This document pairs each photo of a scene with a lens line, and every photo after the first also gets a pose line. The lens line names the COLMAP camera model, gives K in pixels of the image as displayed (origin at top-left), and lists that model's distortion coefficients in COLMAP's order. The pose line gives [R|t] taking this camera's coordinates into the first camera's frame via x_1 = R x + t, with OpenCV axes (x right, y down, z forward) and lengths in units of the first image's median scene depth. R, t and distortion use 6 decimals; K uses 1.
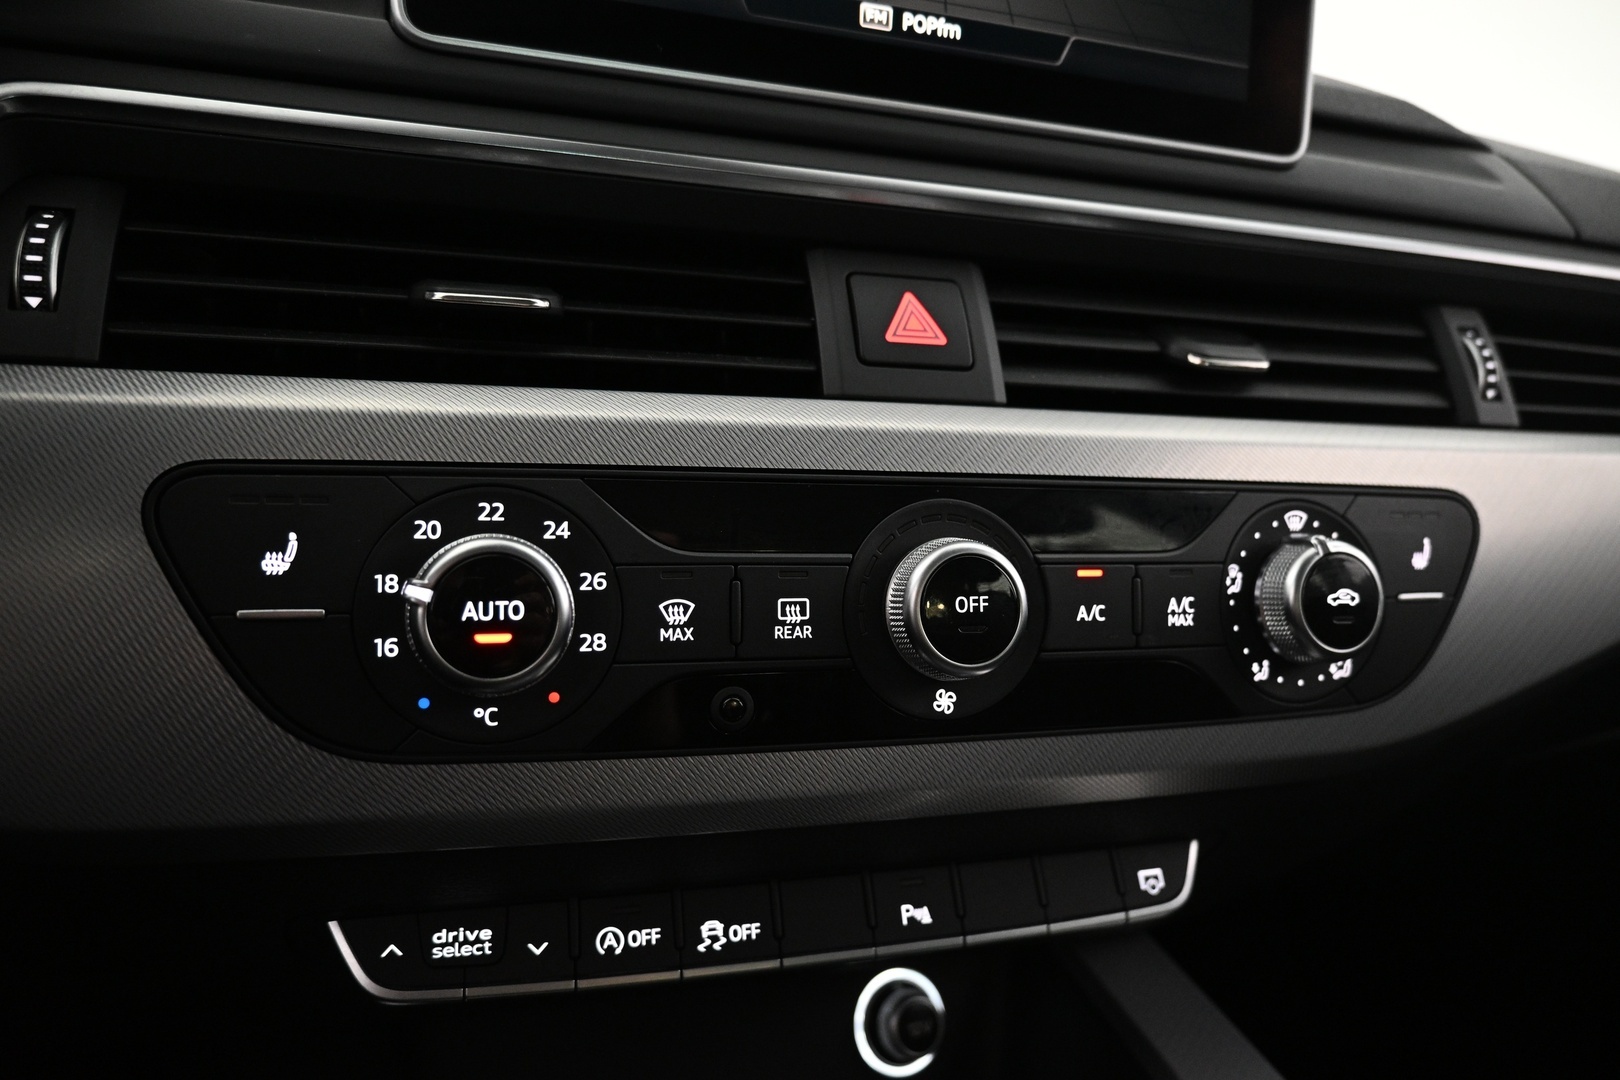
lens RADIAL K [[1107.1, 0, 867.3], [0, 1107.1, 509.1], [0, 0, 1]] dist [0.020214, -0.000974]
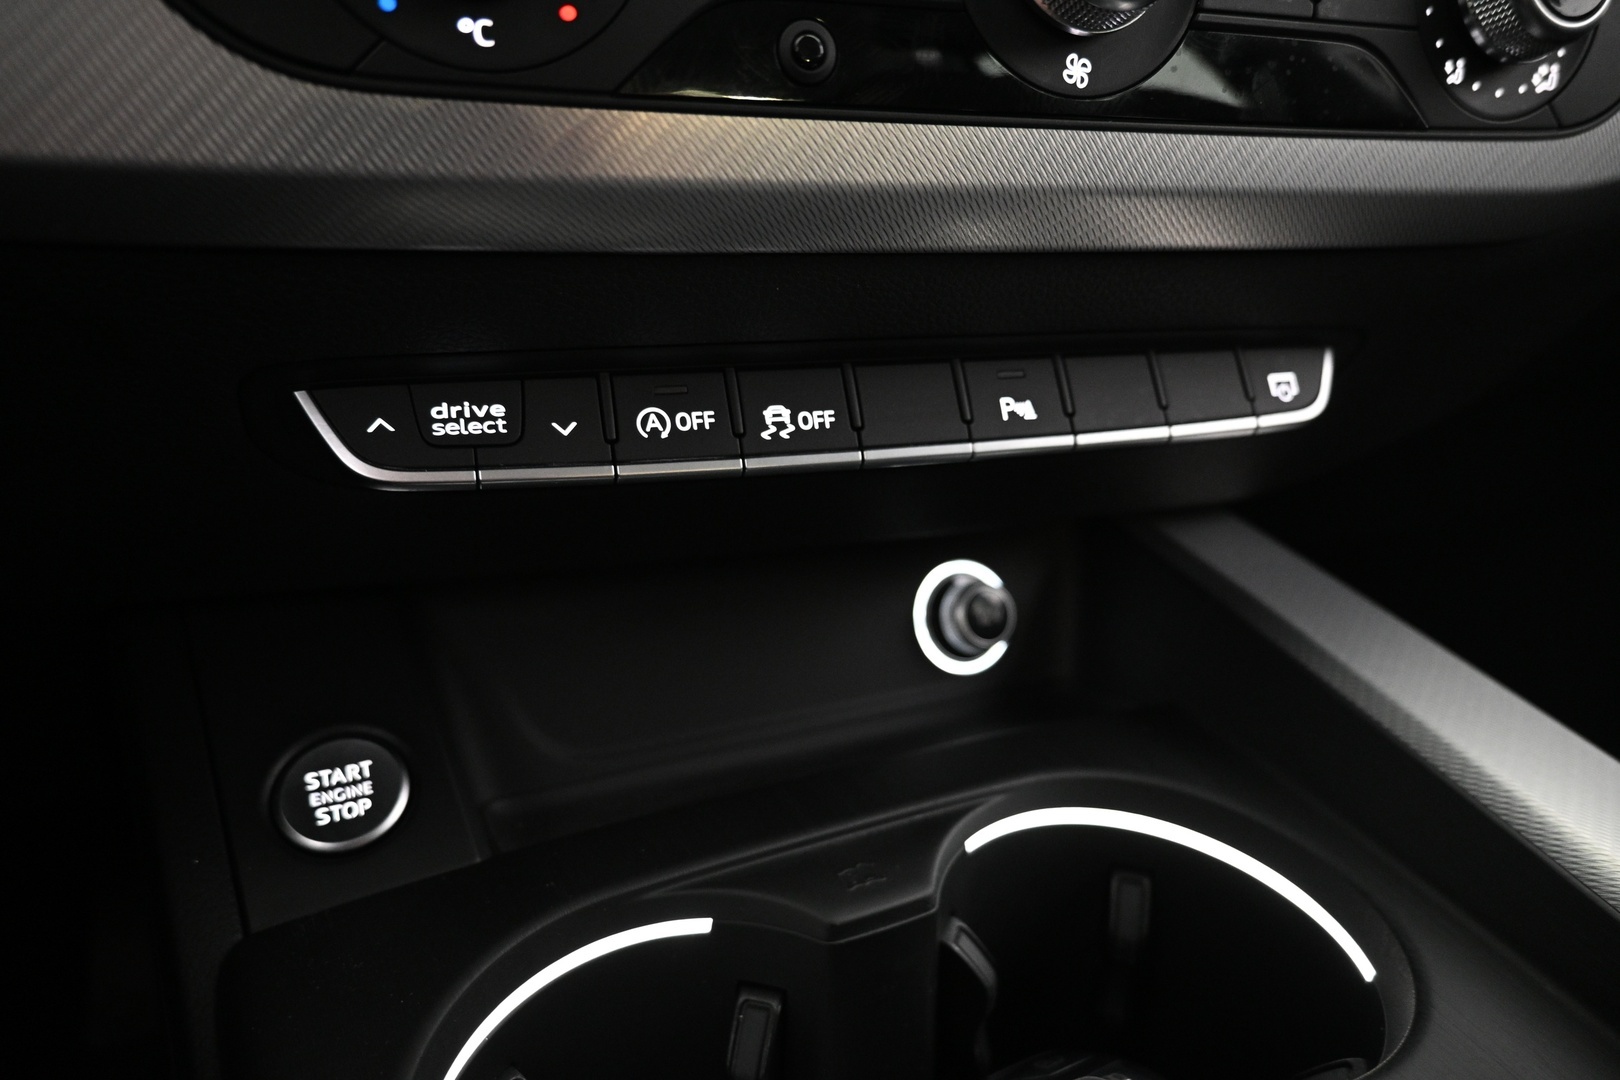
lens RADIAL K [[1107.1, 0, 867.3], [0, 1107.1, 509.1], [0, 0, 1]] dist [0.020214, -0.000974]
pose [[0.998758, -0.036926, 0.033459, -0.104746], [0.031326, 0.987468, 0.154681, 0.327427], [-0.038751, -0.153441, 0.987398, 0.189234]]
